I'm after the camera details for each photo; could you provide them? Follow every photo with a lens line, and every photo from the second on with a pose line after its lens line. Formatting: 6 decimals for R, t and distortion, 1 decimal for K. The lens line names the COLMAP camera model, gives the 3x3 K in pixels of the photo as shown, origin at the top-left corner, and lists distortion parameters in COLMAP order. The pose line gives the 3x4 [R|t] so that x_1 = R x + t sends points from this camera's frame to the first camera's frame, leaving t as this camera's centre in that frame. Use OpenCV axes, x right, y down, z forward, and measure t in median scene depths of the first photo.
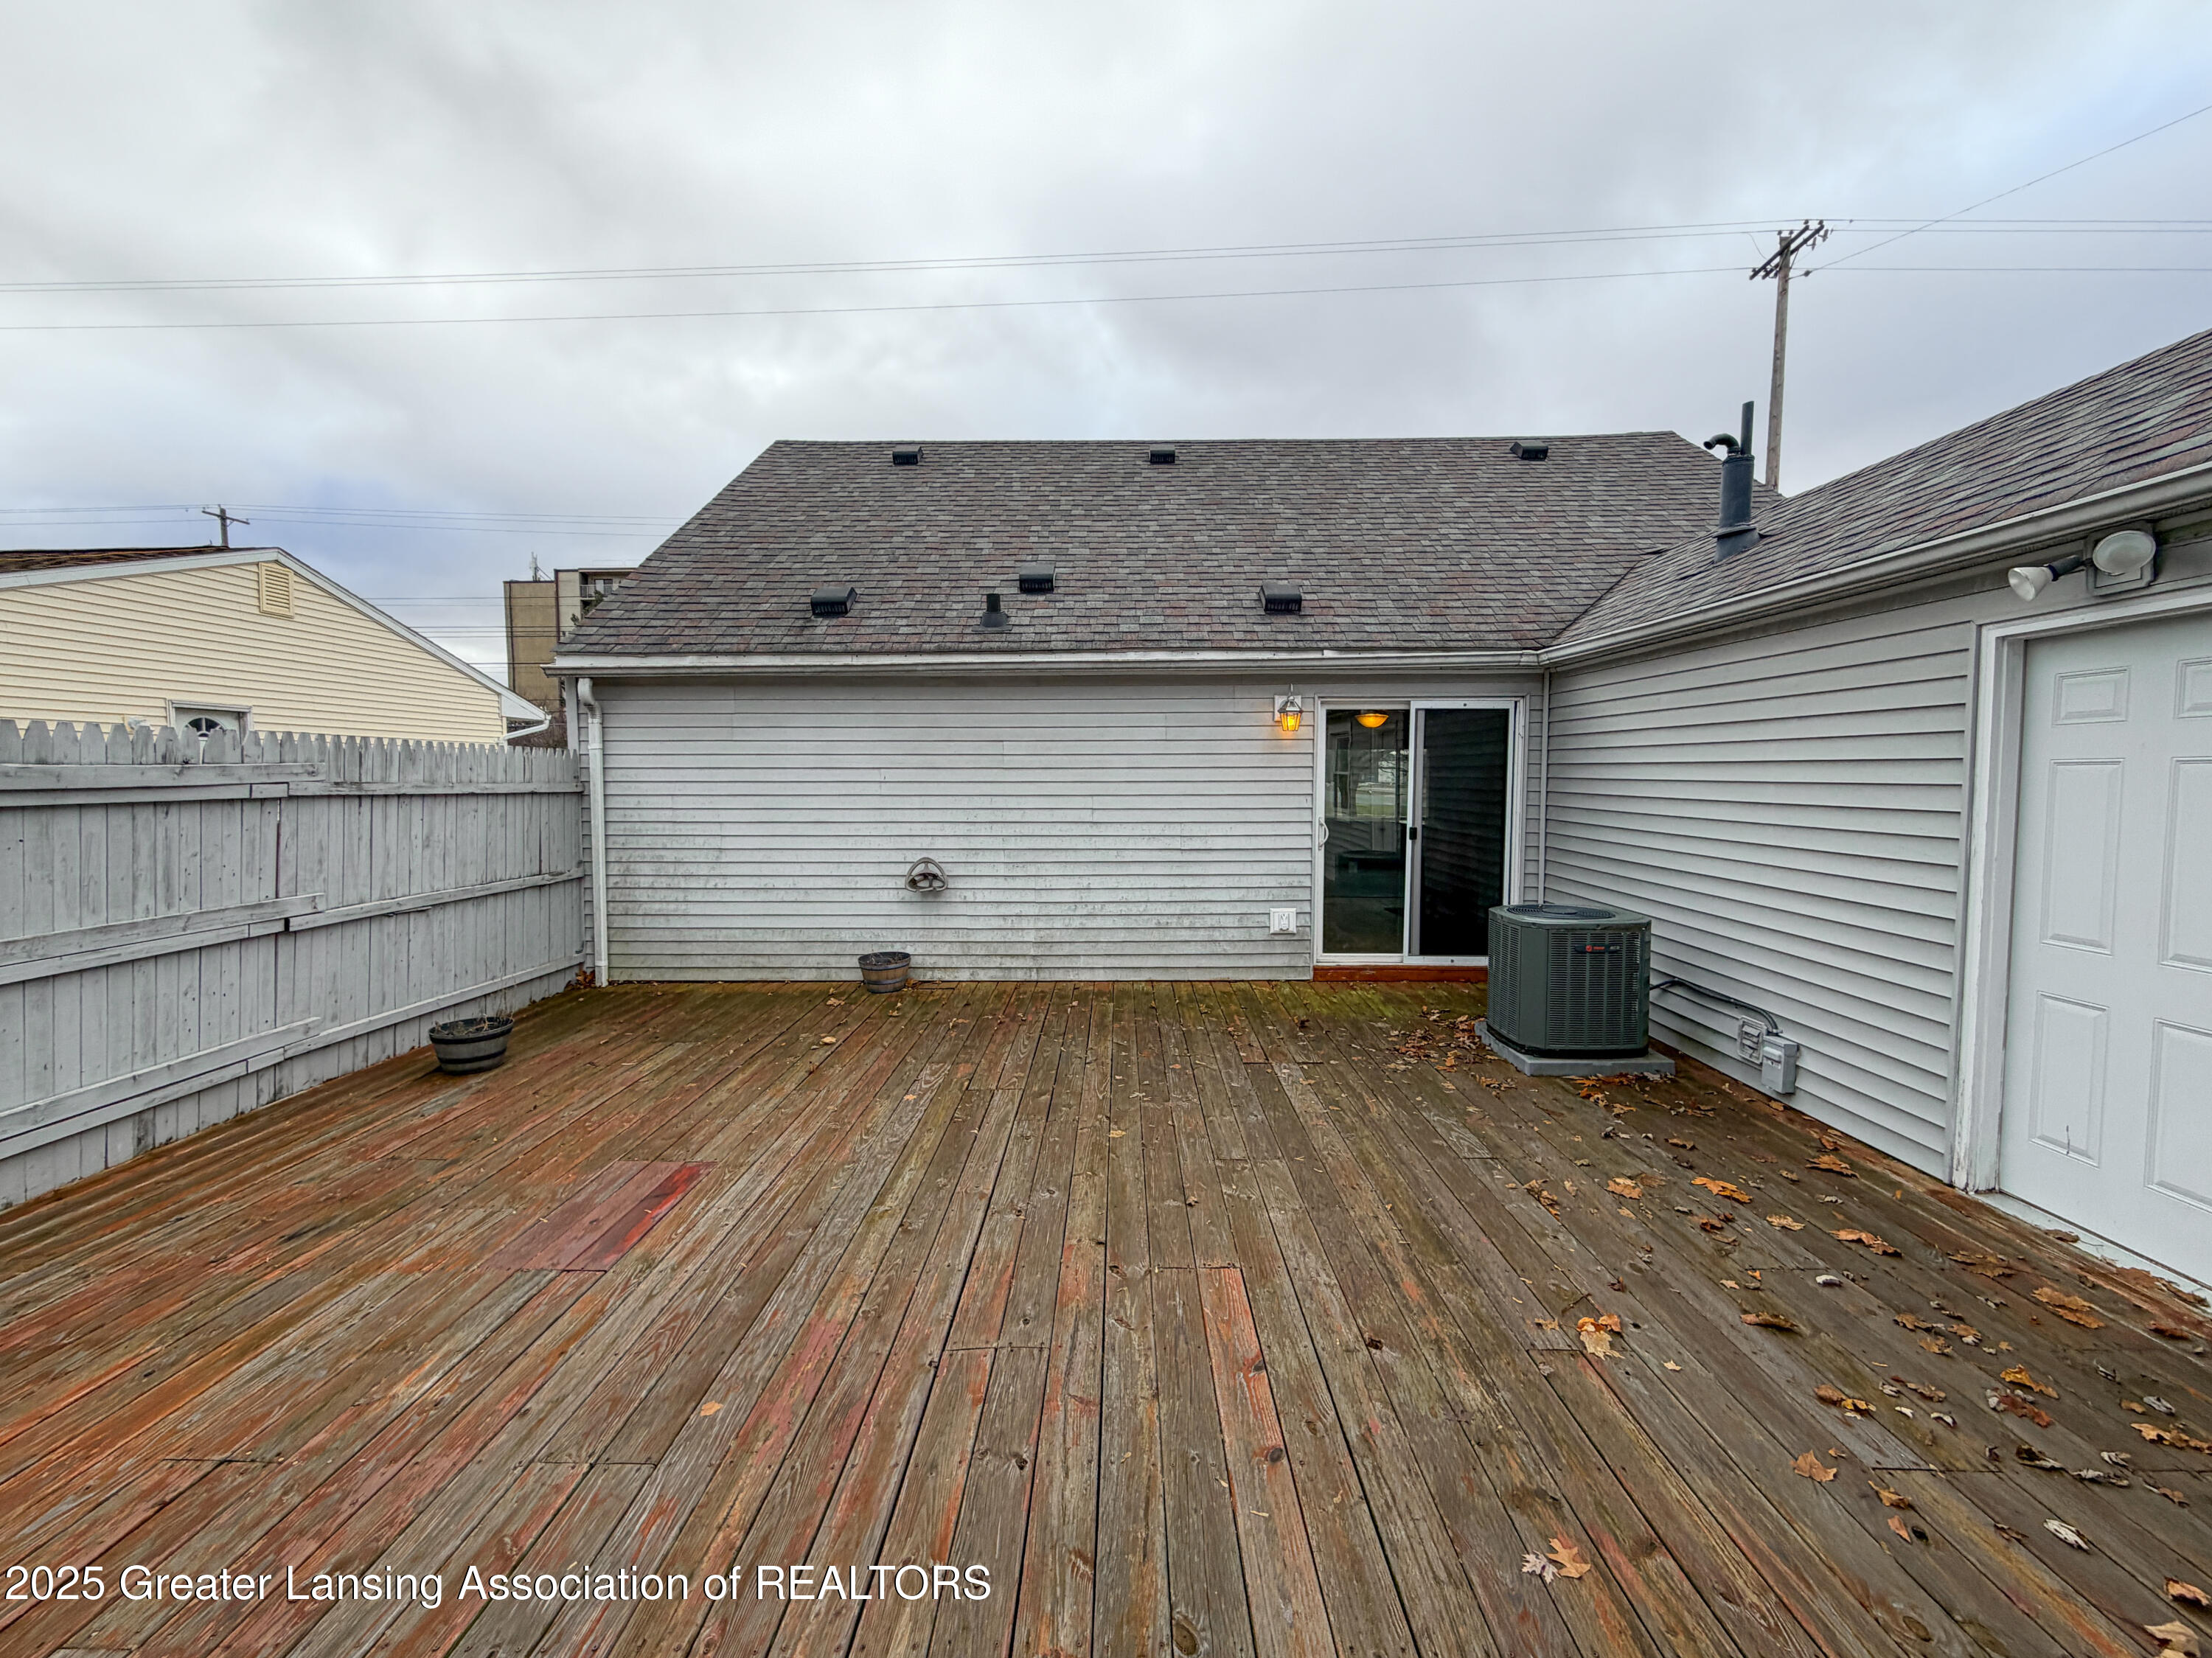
lens RADIAL K [[891.6, 0, 1100.7], [0, 891.6, 826.6], [0, 0, 1]] dist [-0.000597, -0.000772]
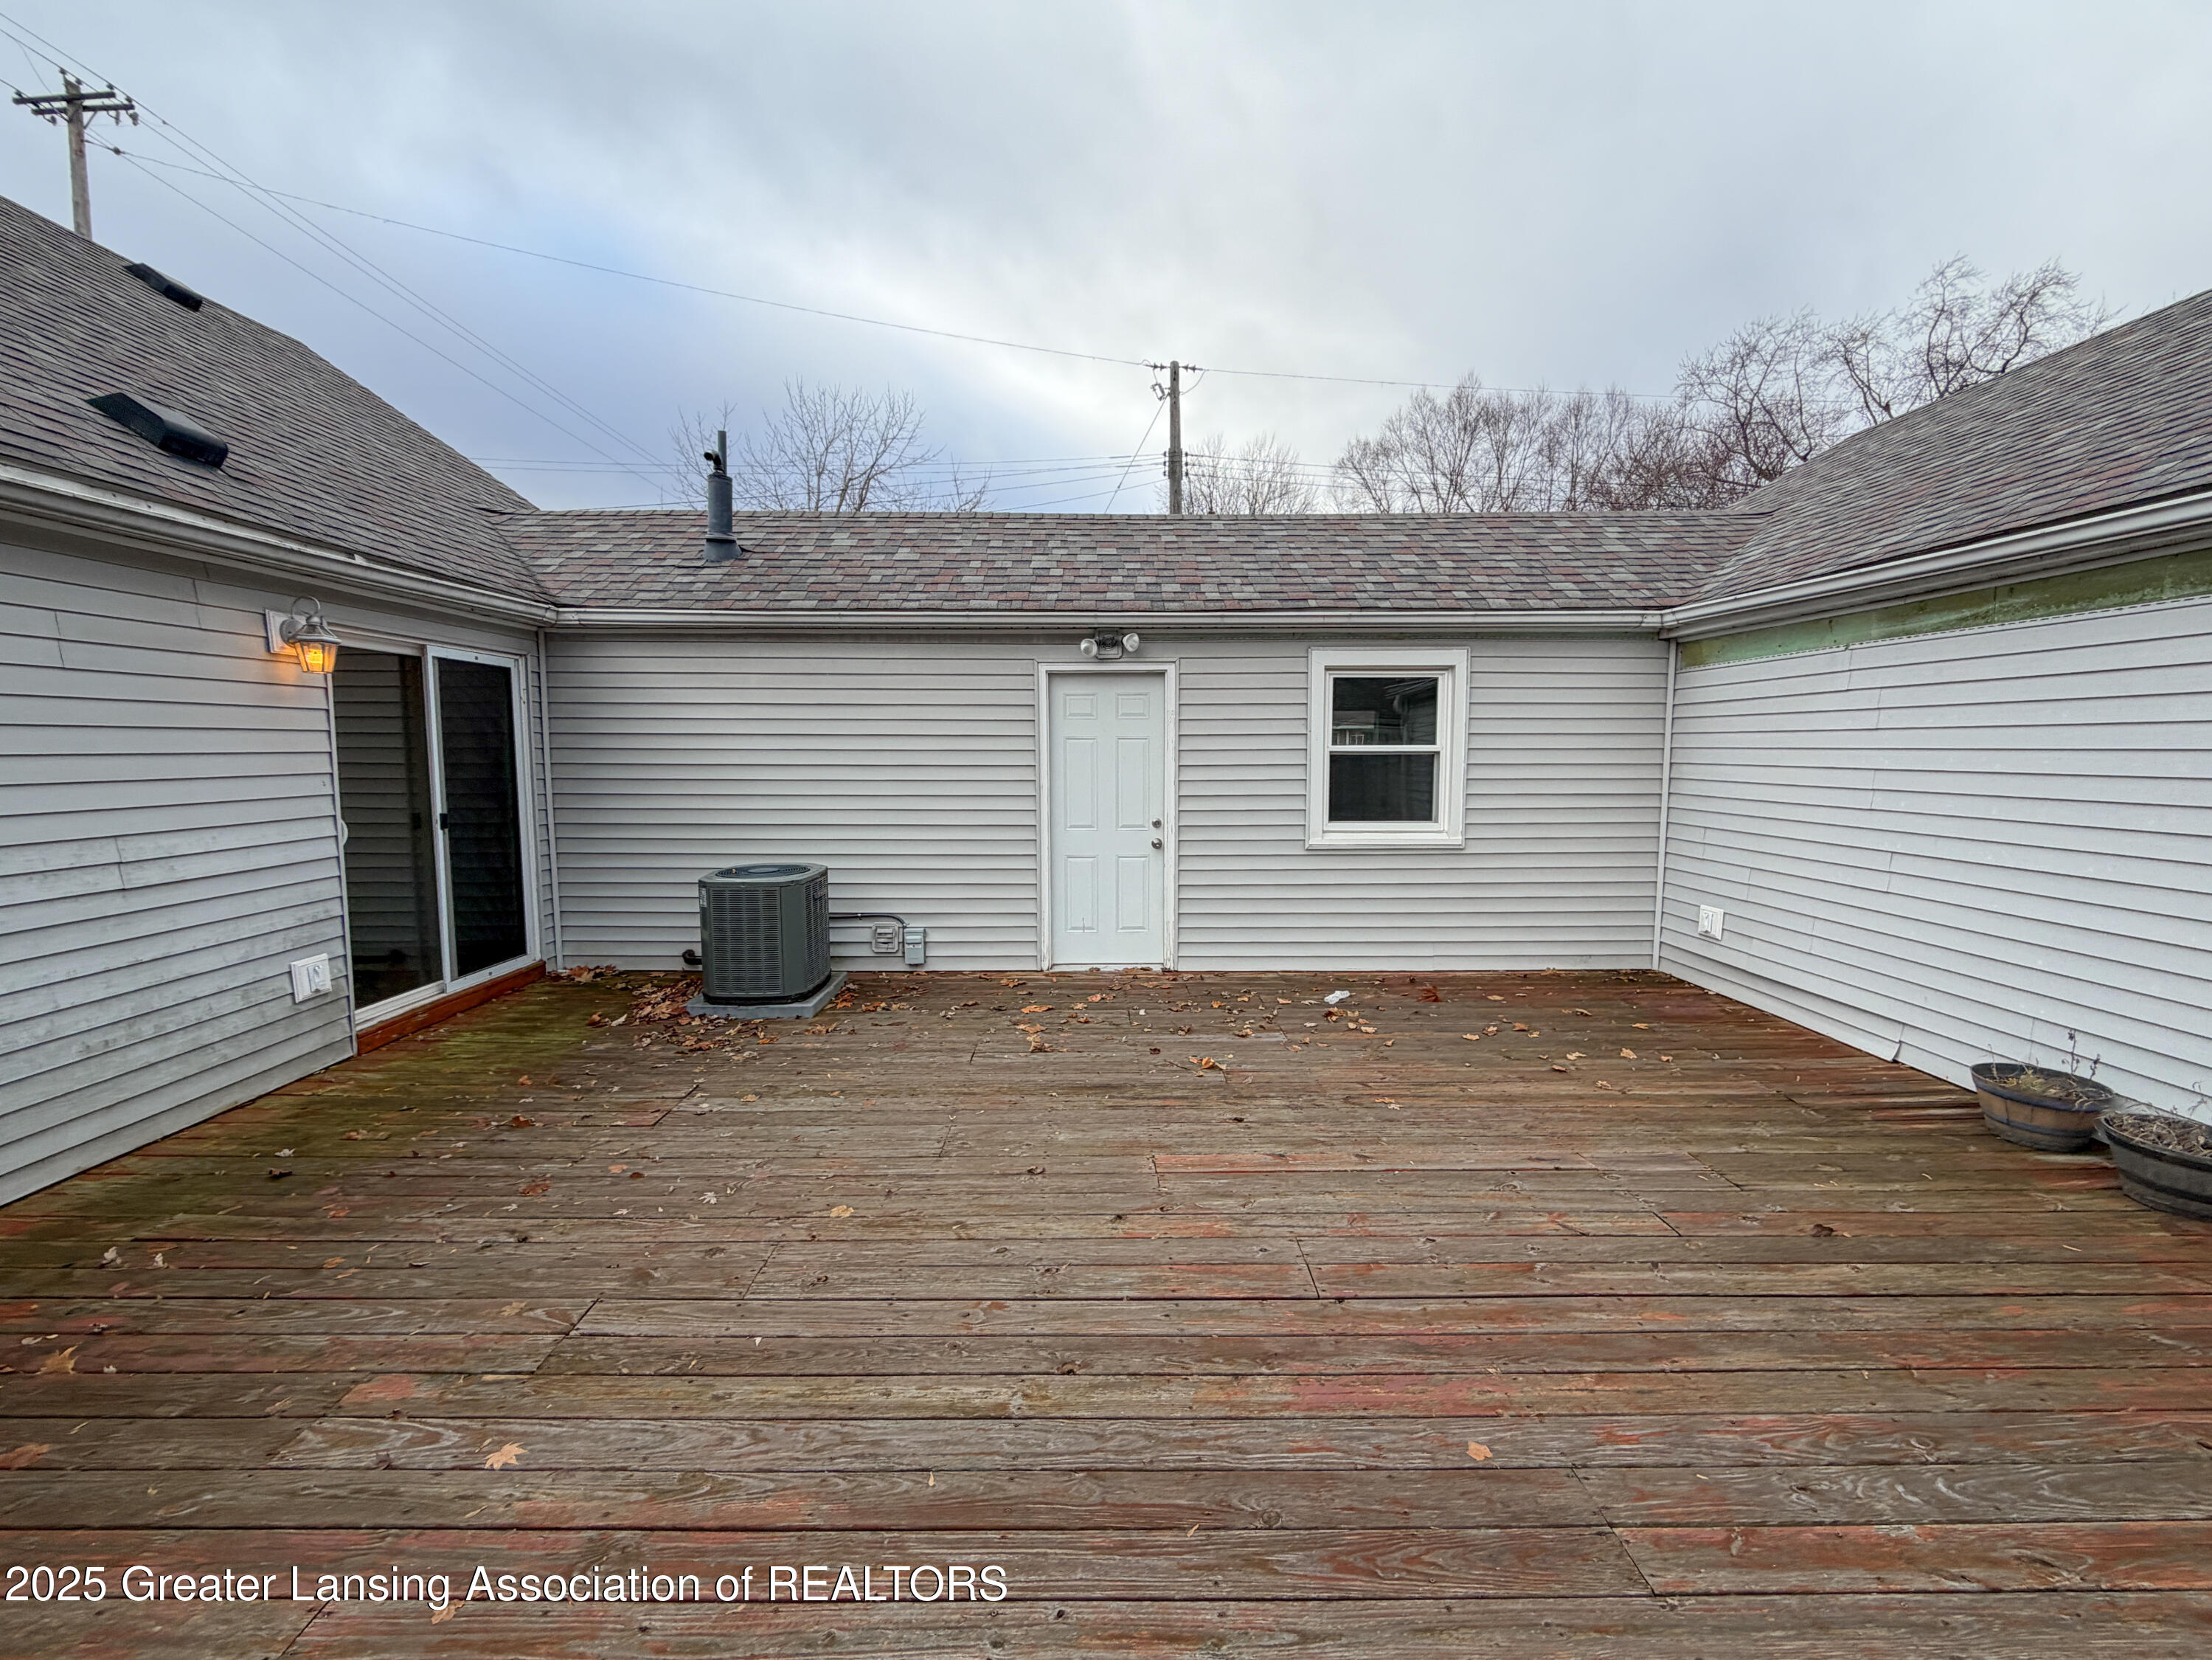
lens RADIAL K [[891.8, 0, 1100.7], [0, 891.8, 827.6], [0, 0, 1]] dist [-0.000597, -0.000772]
pose [[-0.027366, -0.087368, 0.995800, -0.437164], [0.059968, 0.994236, 0.088879, -0.021769], [-0.997825, 0.062148, -0.021969, 0.472784]]
